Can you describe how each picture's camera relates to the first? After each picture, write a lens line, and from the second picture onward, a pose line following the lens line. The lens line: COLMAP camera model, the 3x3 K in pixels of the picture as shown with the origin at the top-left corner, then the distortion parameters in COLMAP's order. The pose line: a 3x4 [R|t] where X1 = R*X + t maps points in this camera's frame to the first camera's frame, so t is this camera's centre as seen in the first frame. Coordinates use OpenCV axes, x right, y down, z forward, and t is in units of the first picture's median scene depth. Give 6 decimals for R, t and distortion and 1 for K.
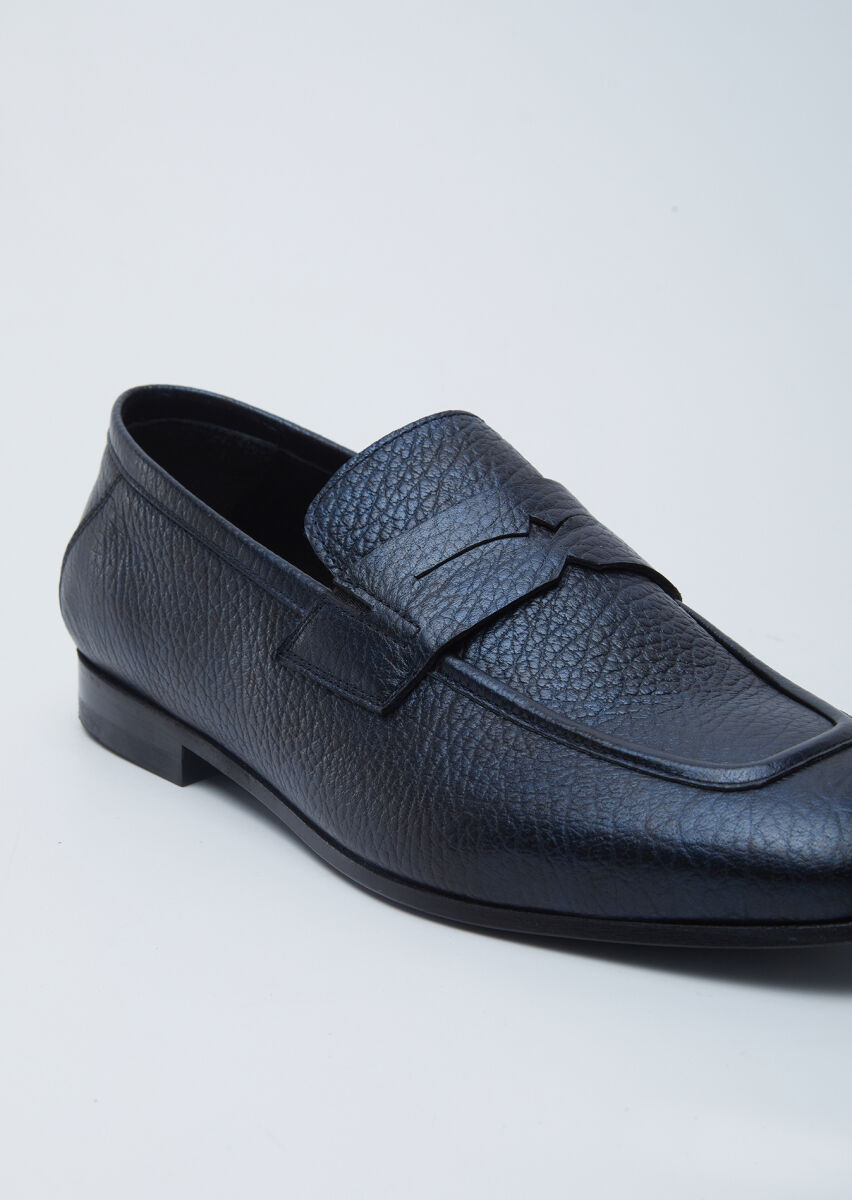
lens RADIAL K [[2876.1, 0, 426.2], [0, 2876.1, 600.2], [0, 0, 1]] dist [-0.053082, 0.000000]
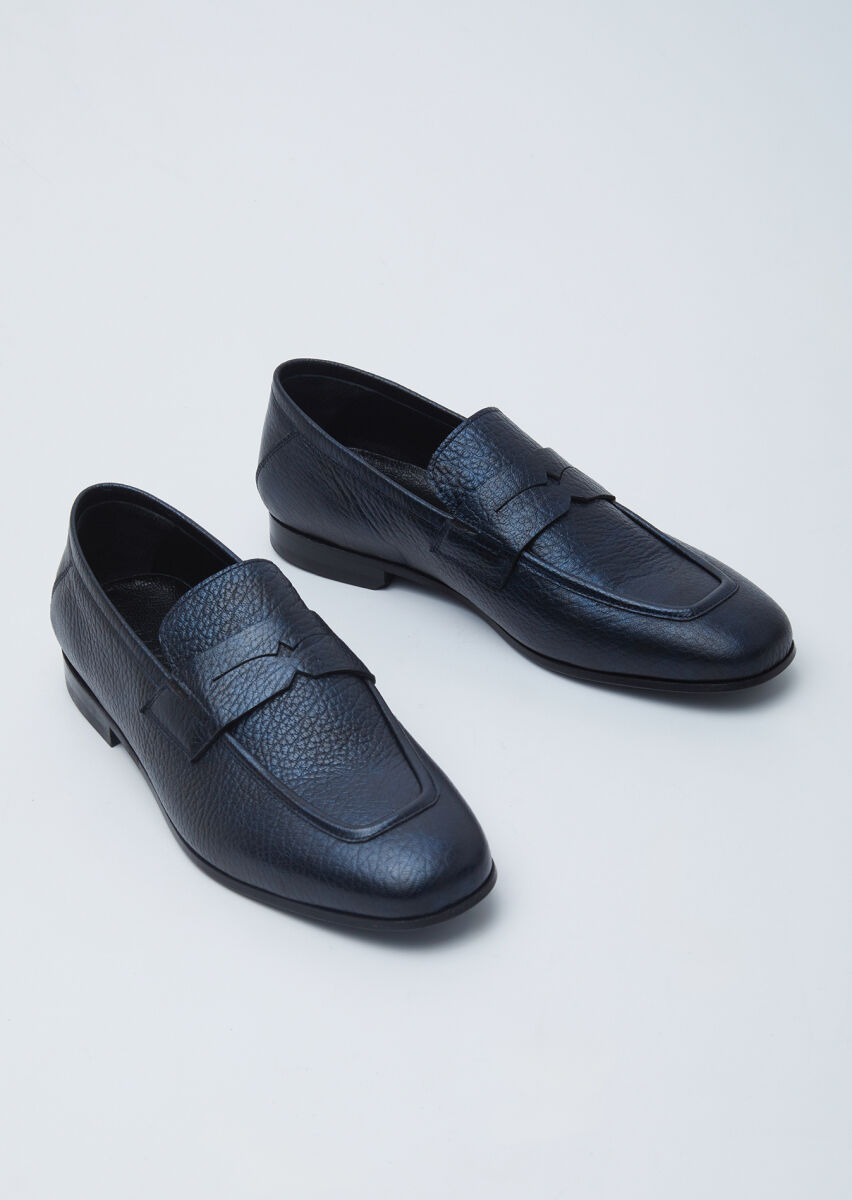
lens RADIAL K [[2876.1, 0, 426.0], [0, 2876.1, 599.9], [0, 0, 1]] dist [-0.053082, 0.000000]
pose [[0.994515, 0.010709, -0.104048, 0.314745], [0.015518, 0.968630, 0.248021, -0.499469], [0.103440, -0.248275, 0.963151, -0.691709]]
